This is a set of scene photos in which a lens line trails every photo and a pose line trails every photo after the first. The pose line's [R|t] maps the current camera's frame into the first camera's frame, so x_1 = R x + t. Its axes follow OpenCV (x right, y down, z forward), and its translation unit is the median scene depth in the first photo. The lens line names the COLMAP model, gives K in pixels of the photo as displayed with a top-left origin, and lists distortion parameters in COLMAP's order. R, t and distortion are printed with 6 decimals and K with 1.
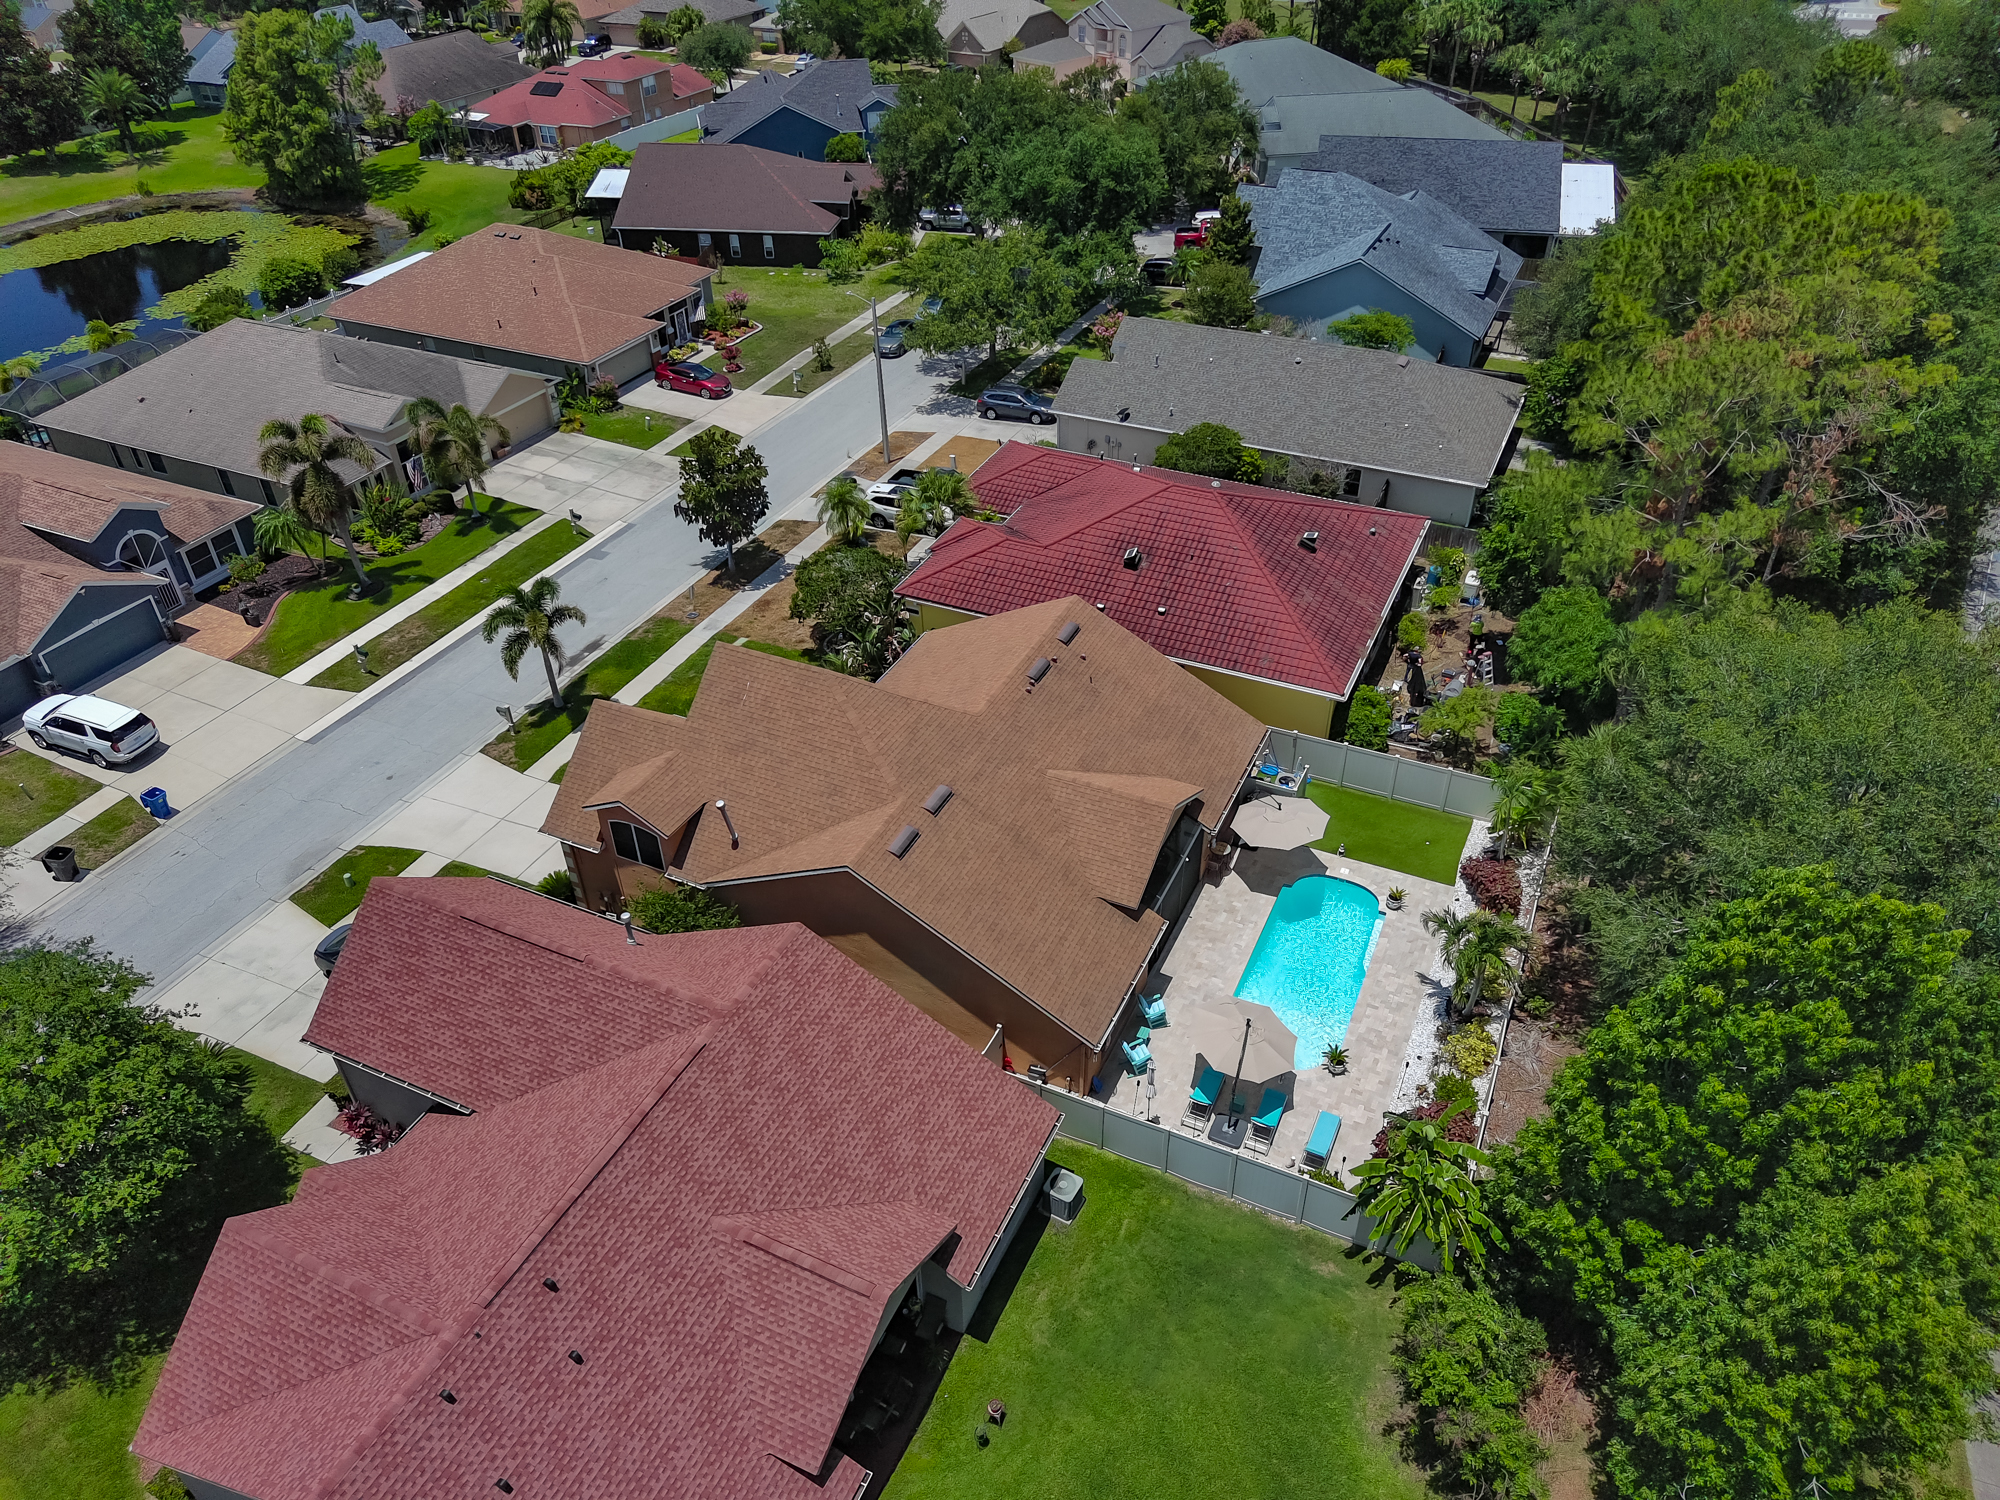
lens RADIAL K [[1376.7, 0, 997.8], [0, 1376.7, 719.4], [0, 0, 1]] dist [0.052228, -0.061015]
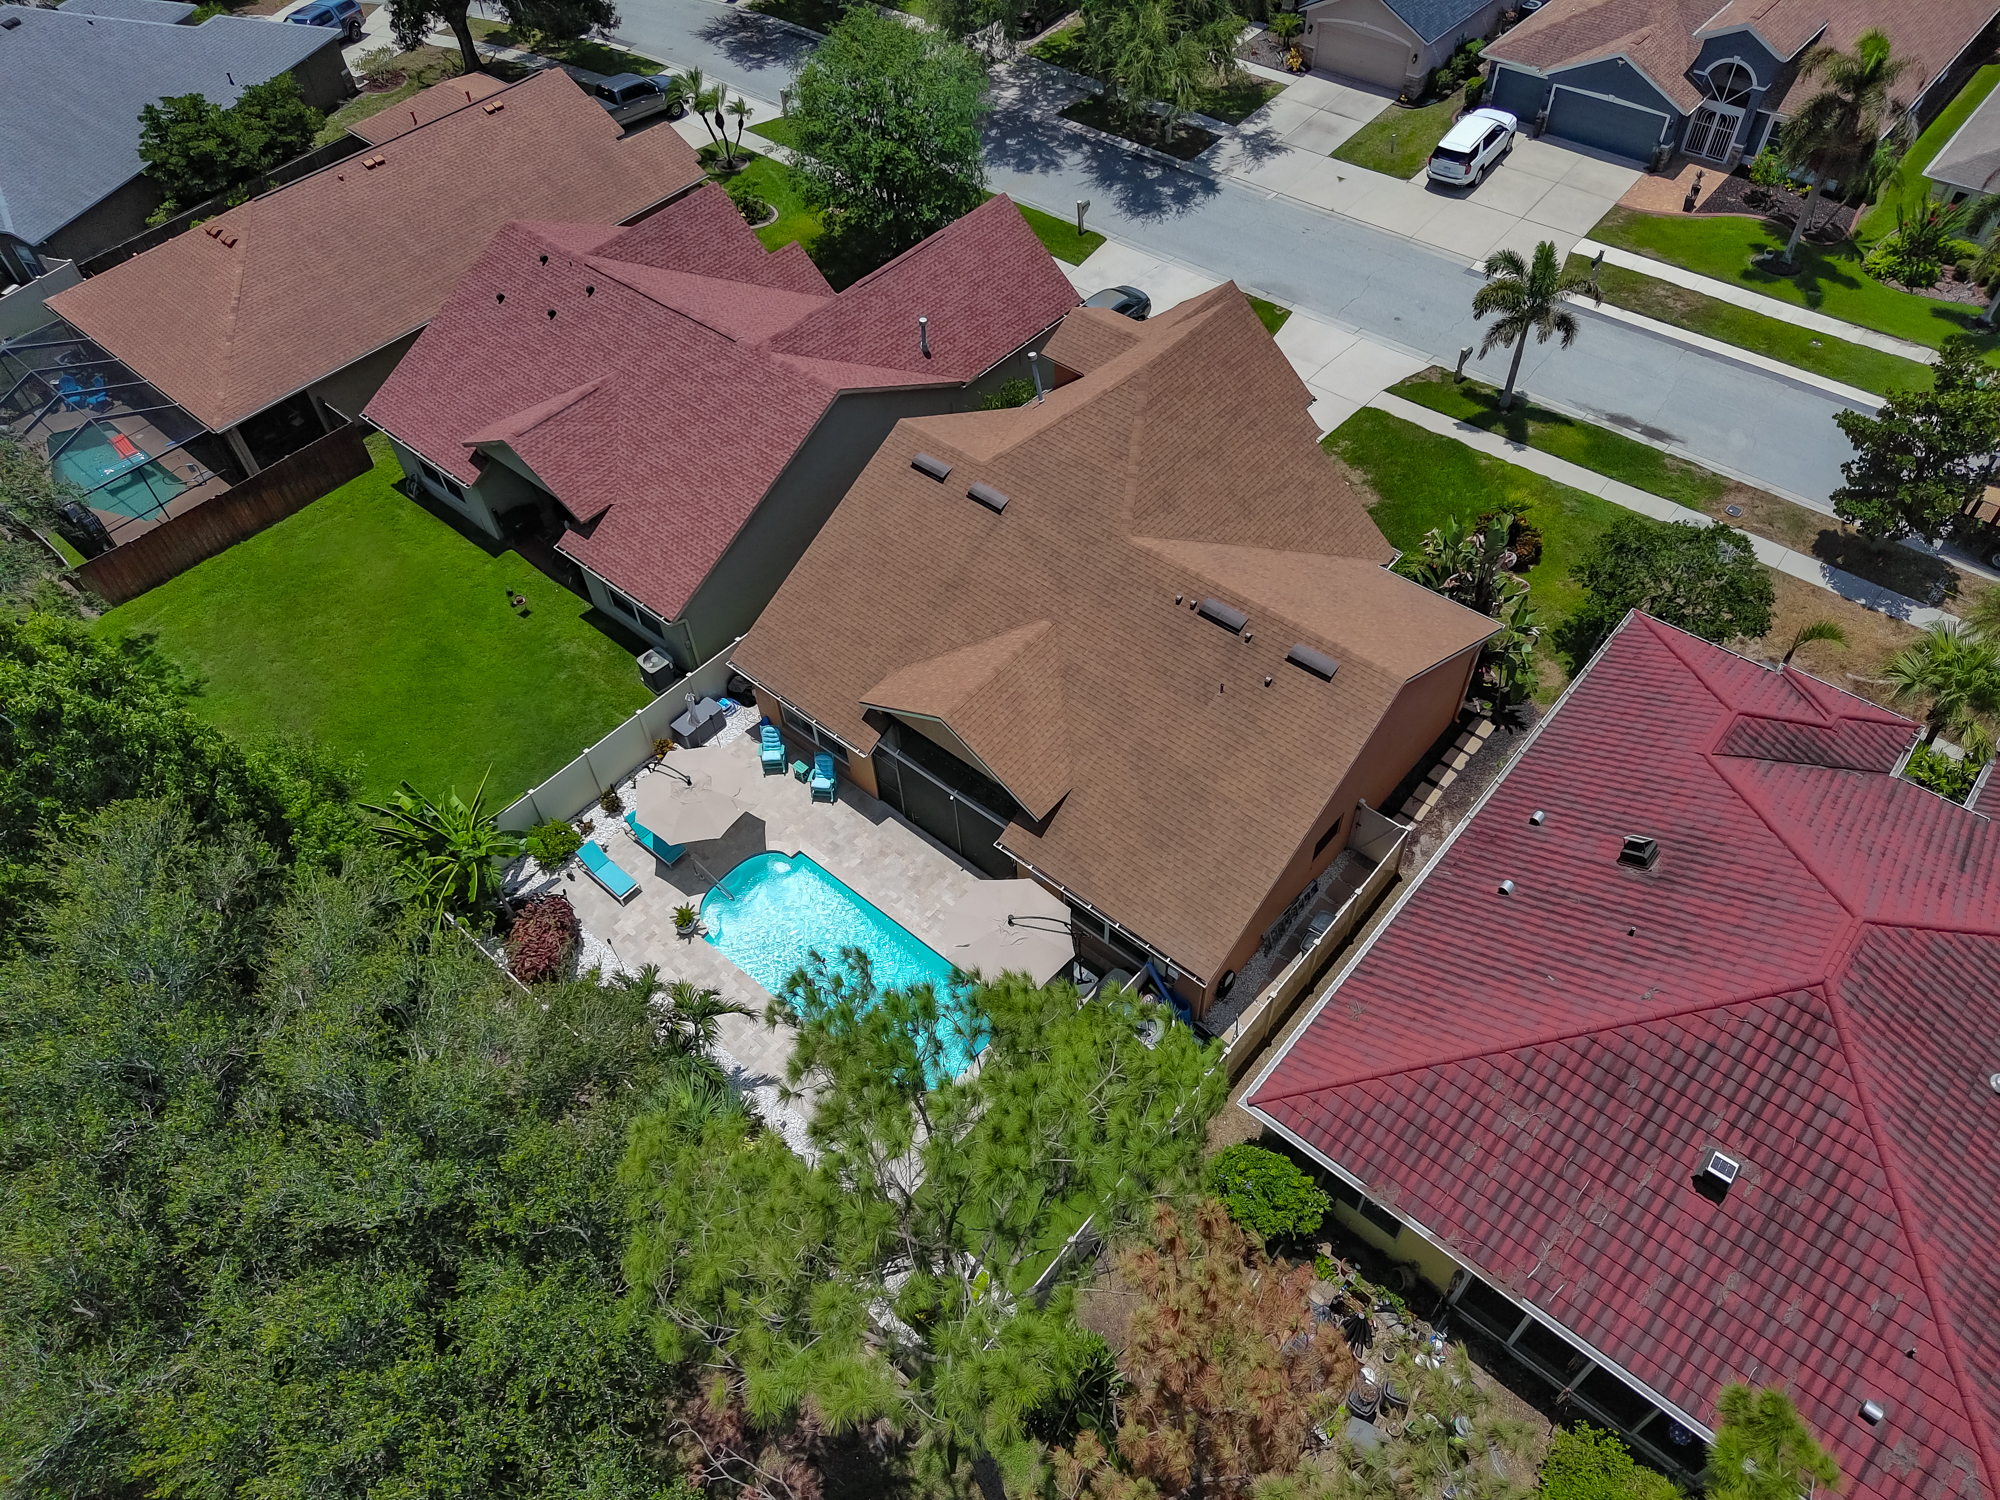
lens RADIAL K [[1360.4, 0, 1001.8], [0, 1360.4, 741.6], [0, 0, 1]] dist [0.015203, -0.010897]
pose [[-0.261402, 0.752768, -0.604160, 0.311616], [-0.517320, 0.419172, 0.746106, -0.276787], [0.814892, 0.507578, 0.279849, 0.417435]]
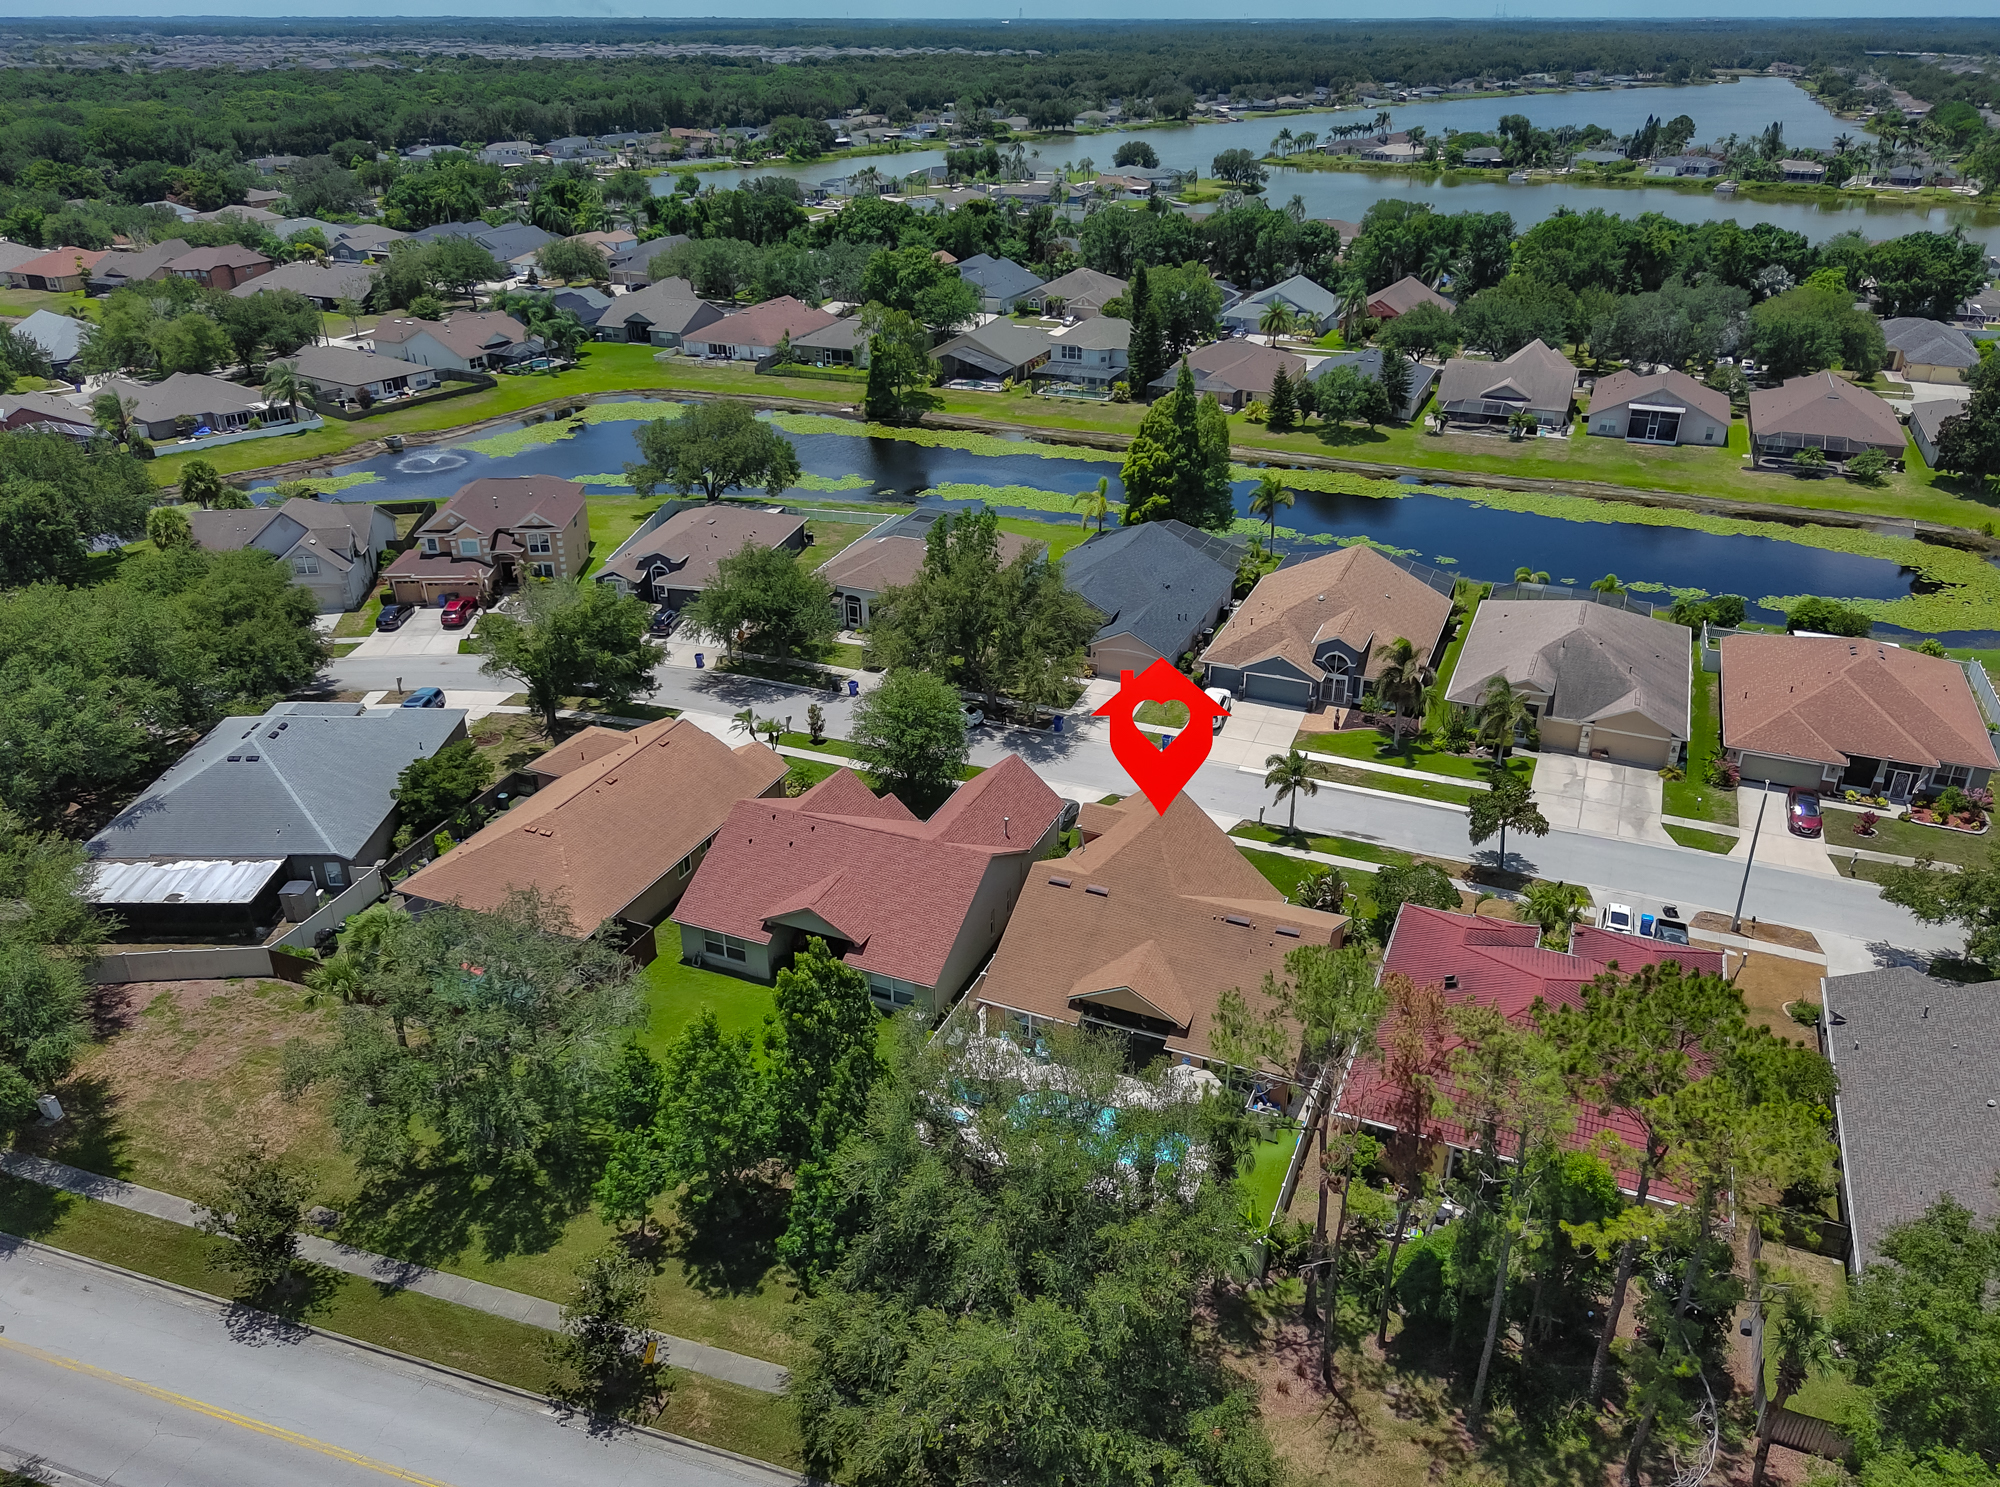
lens RADIAL K [[1443.4, 0, 1013.6], [0, 1443.4, 743.8], [0, 0, 1]] dist [0.016199, 0.002309]
pose [[0.046859, 0.464630, -0.884264, 0.759237], [-0.576544, 0.735481, 0.355901, -0.342366], [0.815722, 0.493139, 0.302344, 0.124858]]
